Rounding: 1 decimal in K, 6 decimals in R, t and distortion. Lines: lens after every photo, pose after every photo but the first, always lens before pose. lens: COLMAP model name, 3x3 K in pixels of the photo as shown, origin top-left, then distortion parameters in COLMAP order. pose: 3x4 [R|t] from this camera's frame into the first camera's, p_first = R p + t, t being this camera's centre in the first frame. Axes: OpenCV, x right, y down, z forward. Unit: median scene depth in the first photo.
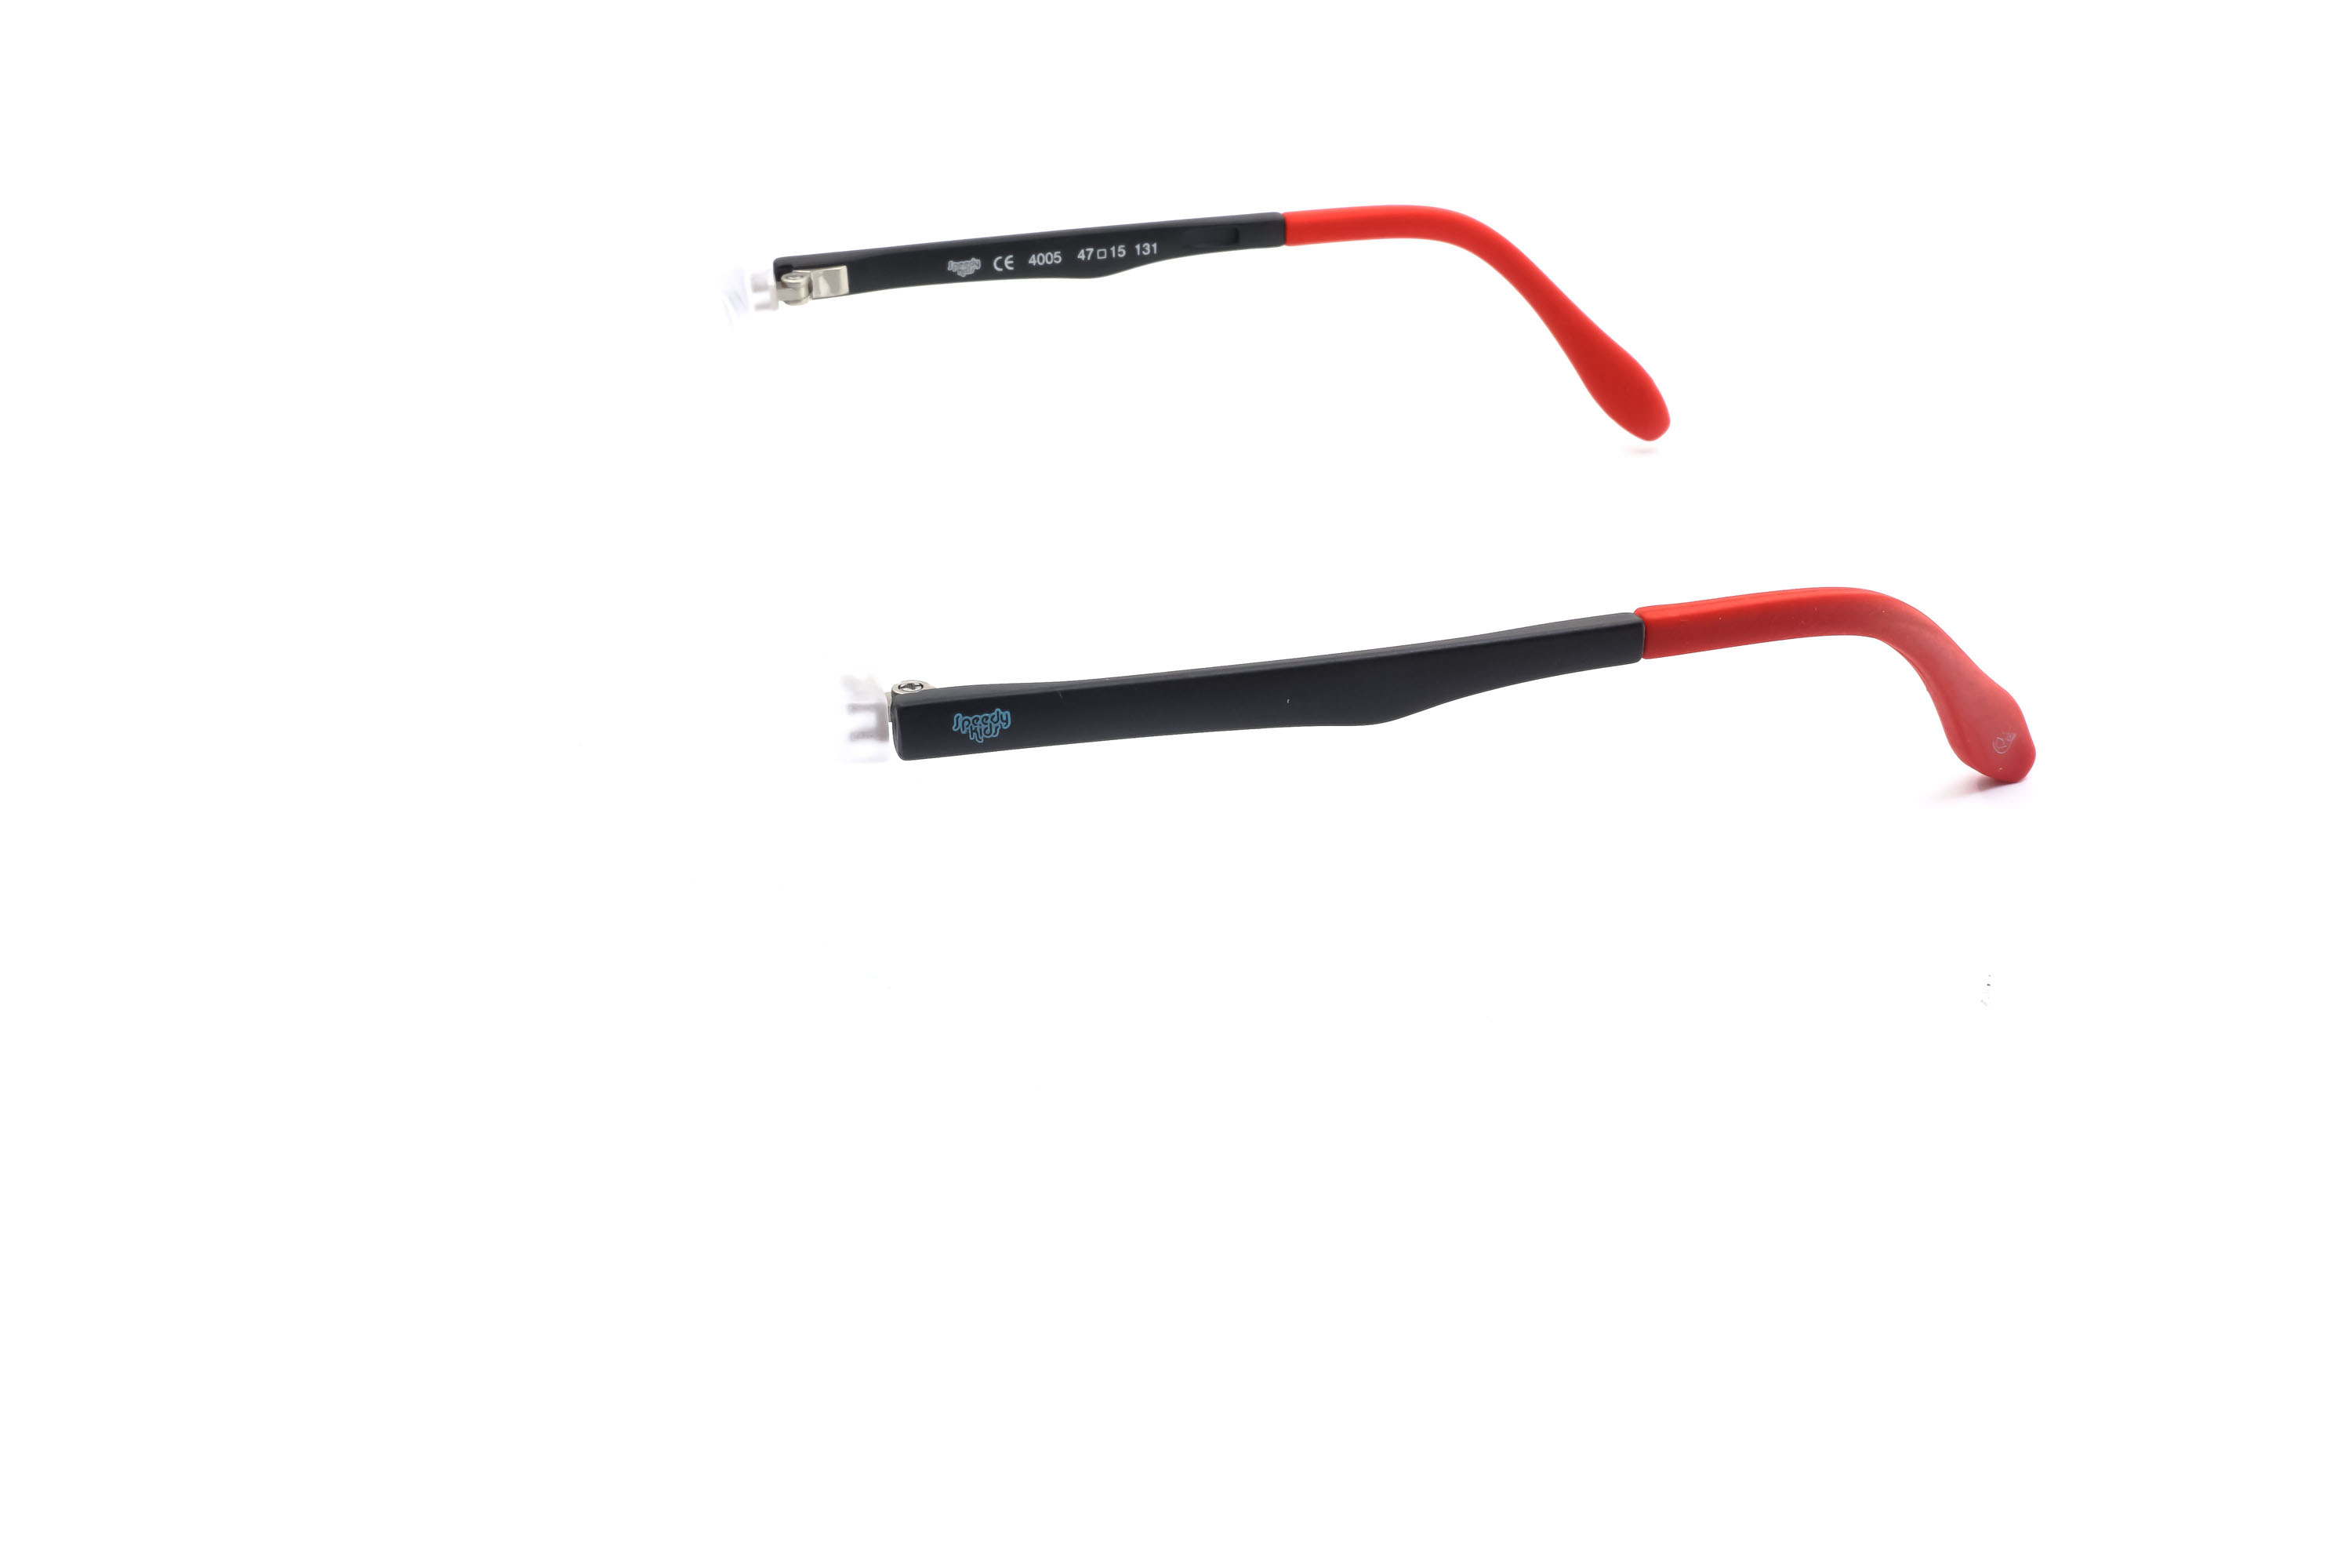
lens RADIAL K [[2413.0, 0, 1165.7], [0, 2413.0, 794.6], [0, 0, 1]] dist [-0.000427, 0.000000]
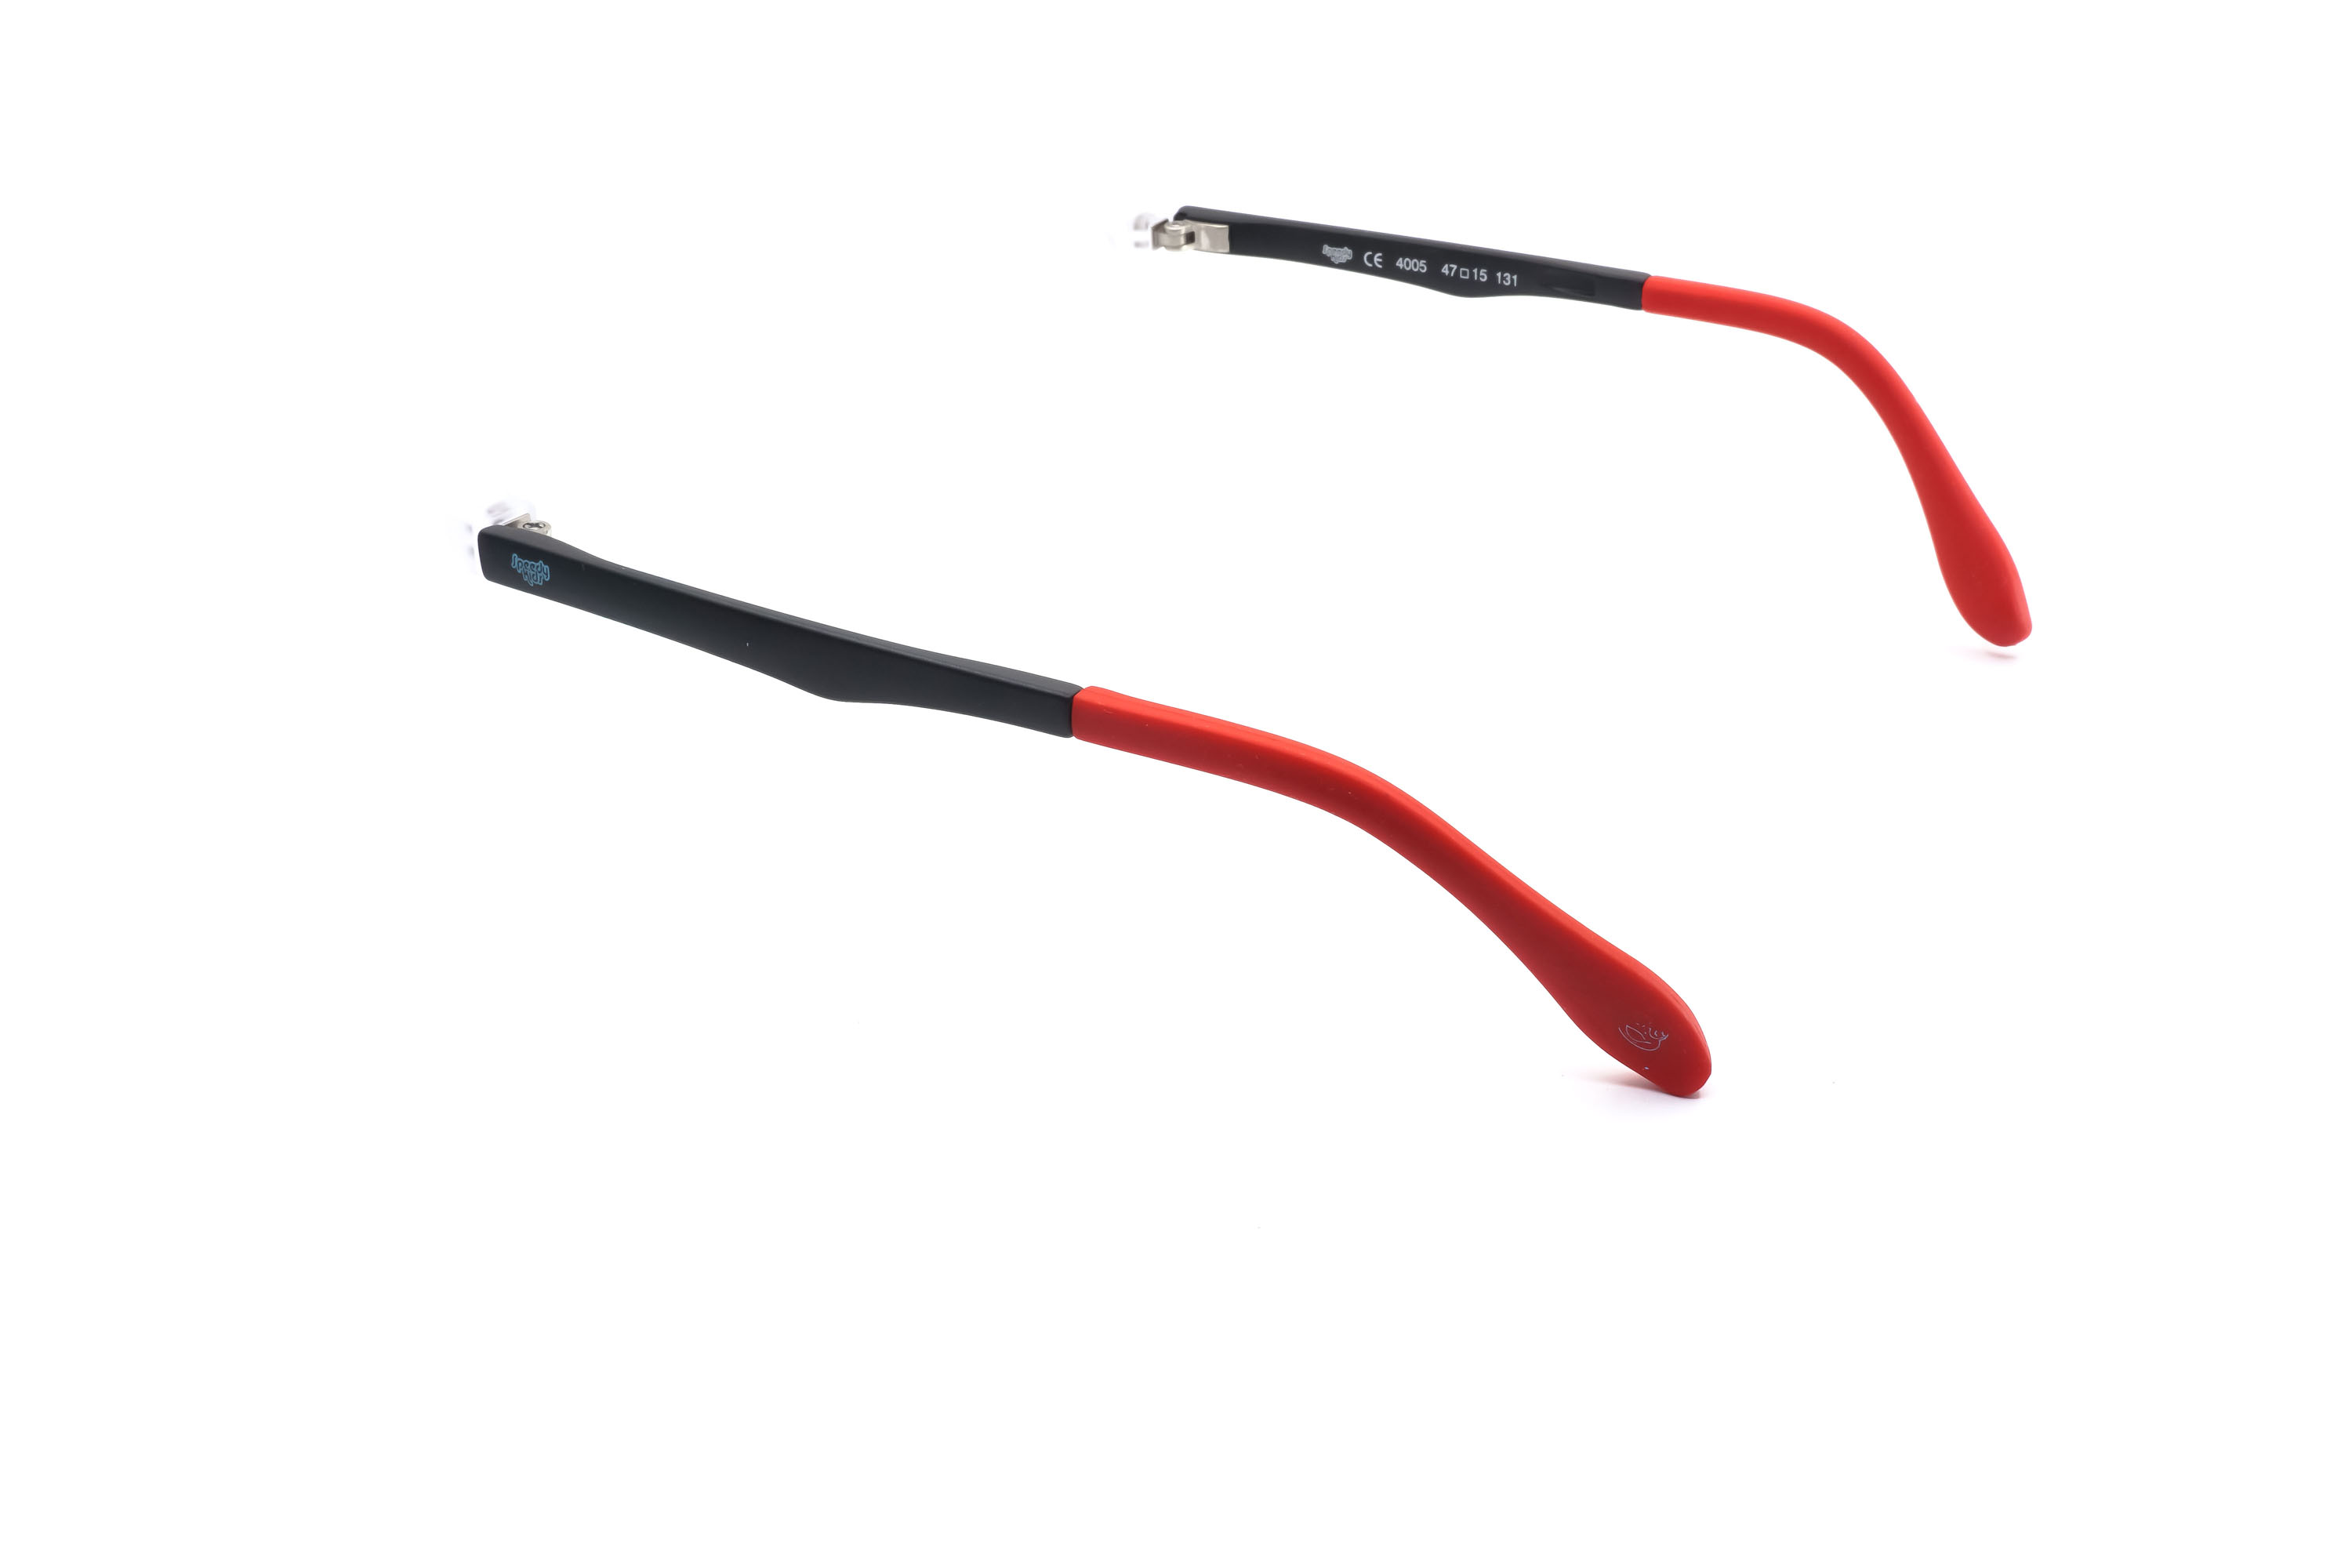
lens RADIAL K [[2413.0, 0, 1177.6], [0, 2413.0, 770.4], [0, 0, 1]] dist [-0.000427, 0.000000]
pose [[0.702017, 0.349555, -0.620470, 0.582035], [-0.345033, 0.929112, 0.133055, -0.130813], [0.622996, 0.120676, 0.772861, 0.205181]]
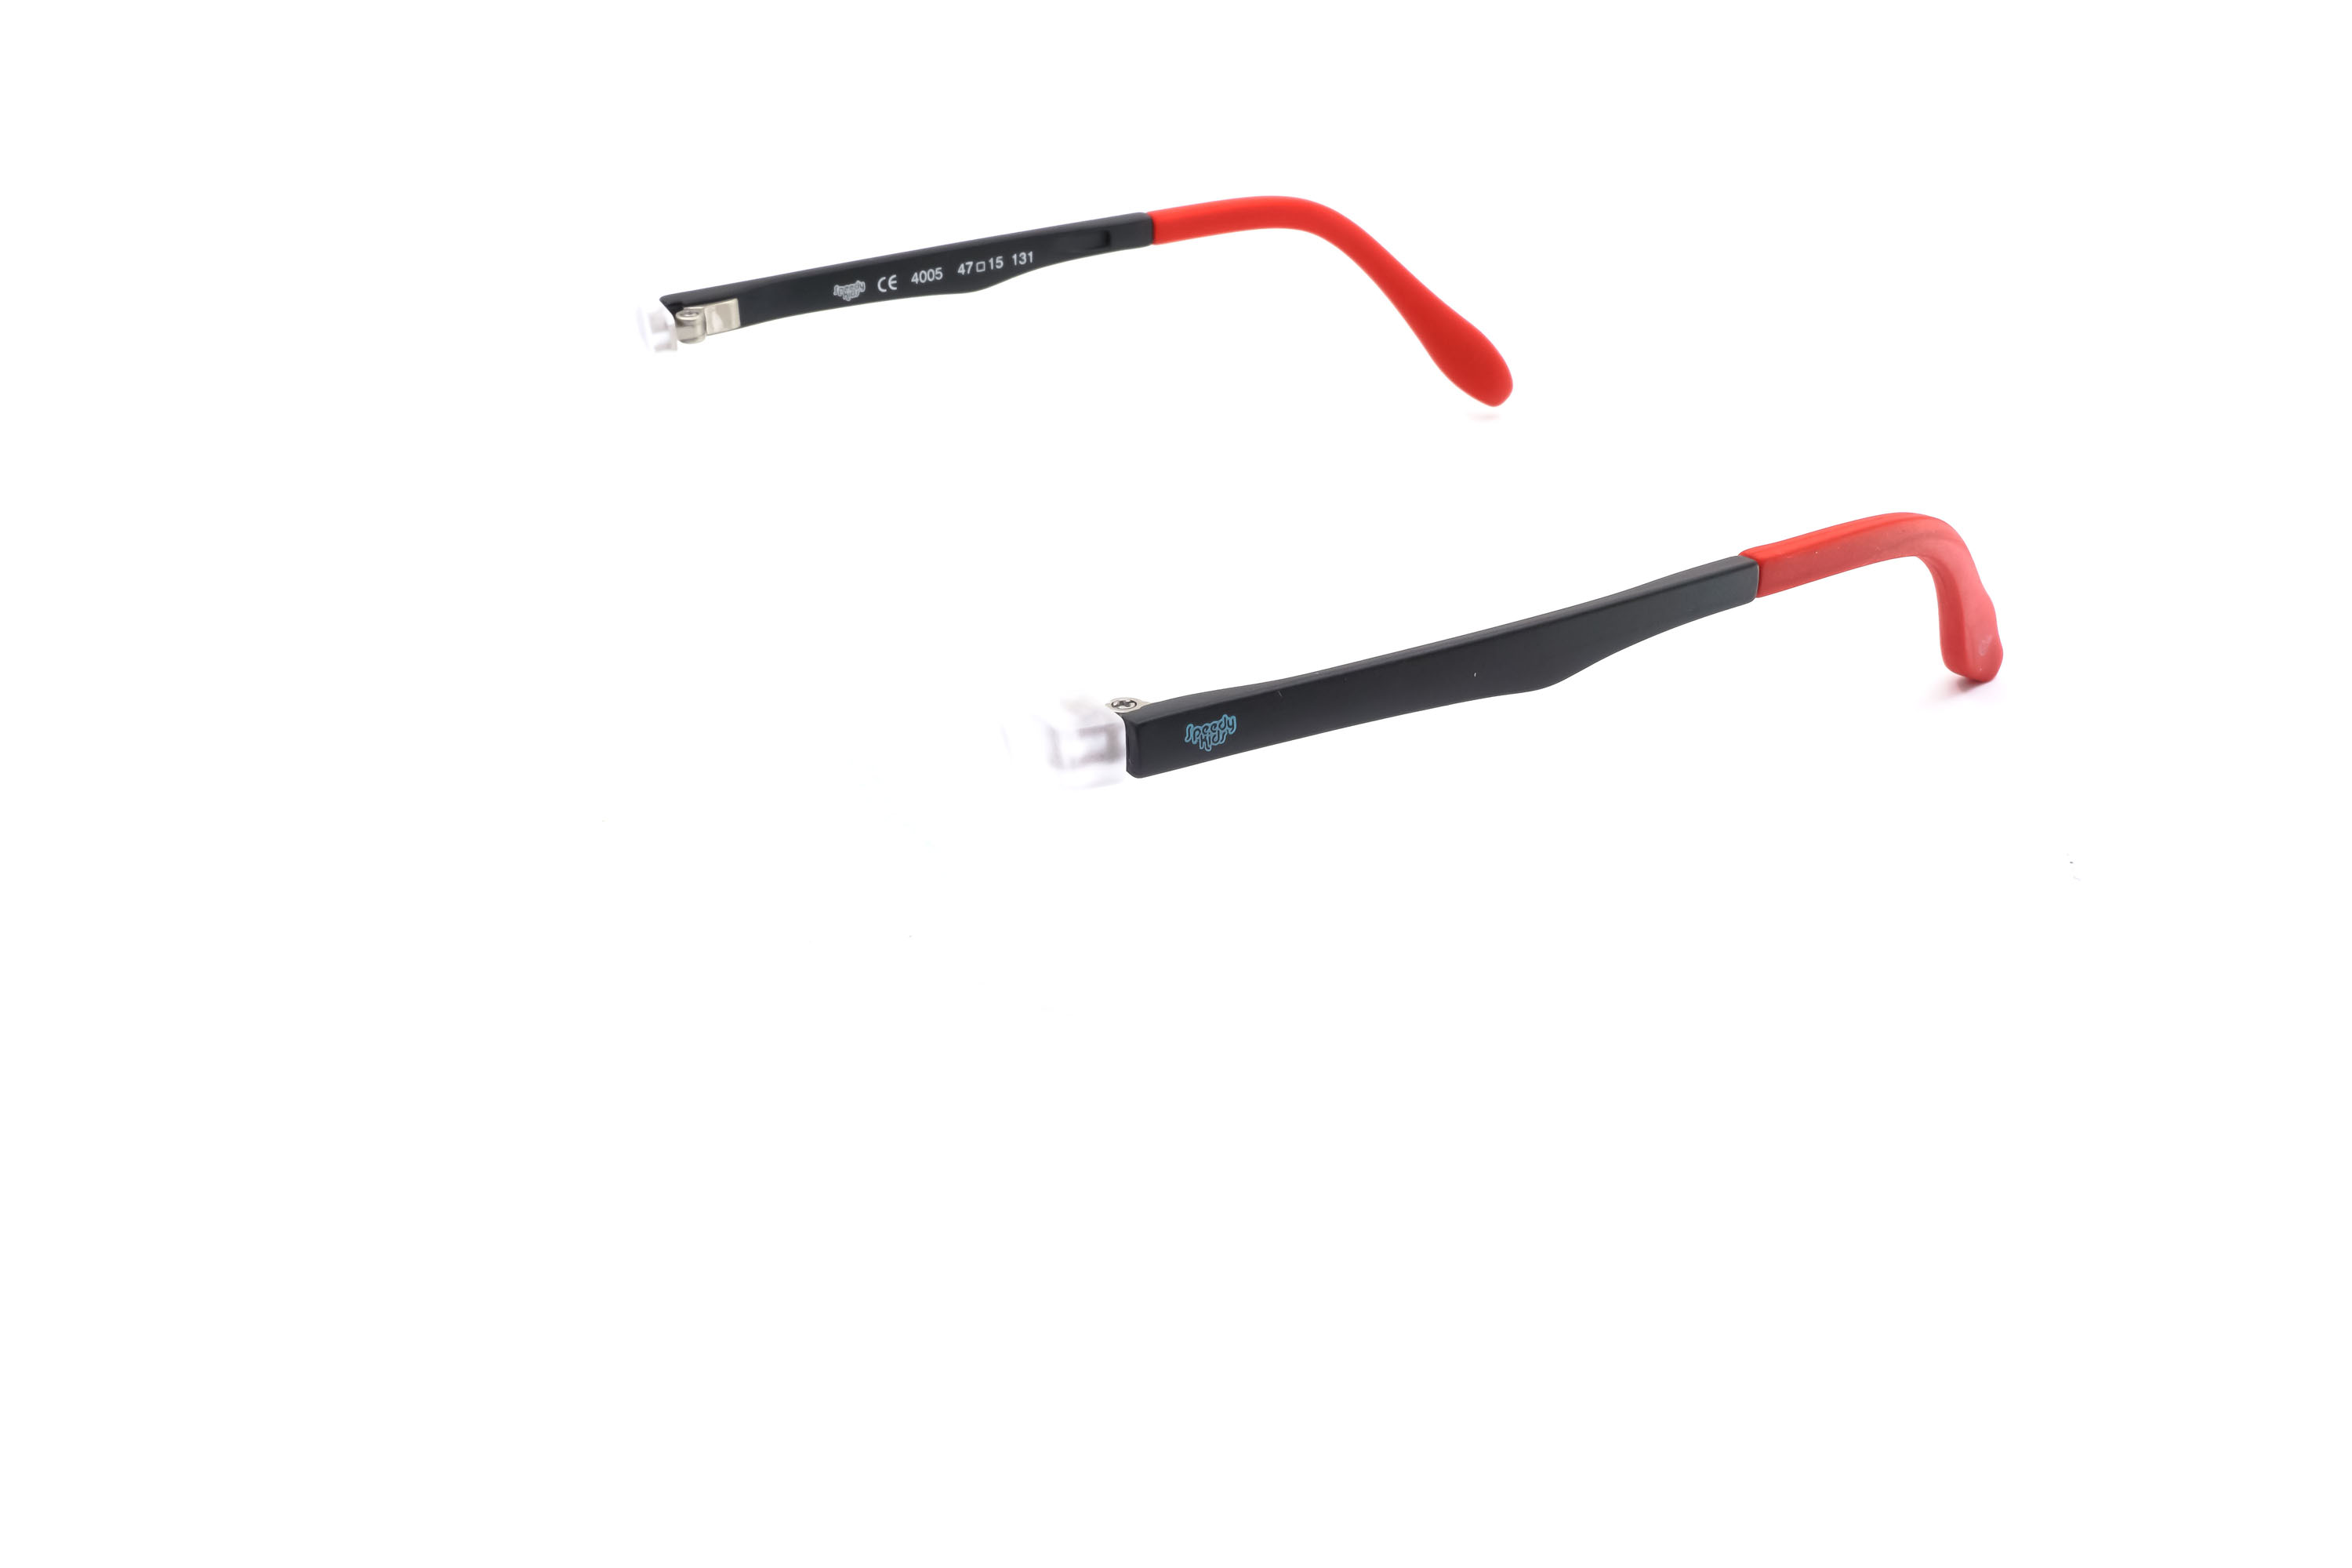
lens RADIAL K [[2413.0, 0, 1177.5], [0, 2413.0, 794.4], [0, 0, 1]] dist [-0.000427, 0.000000]
pose [[0.964304, -0.128040, 0.231785, -0.210442], [0.129299, 0.991557, 0.009817, -0.010128], [-0.231085, 0.020503, 0.972717, 0.029163]]
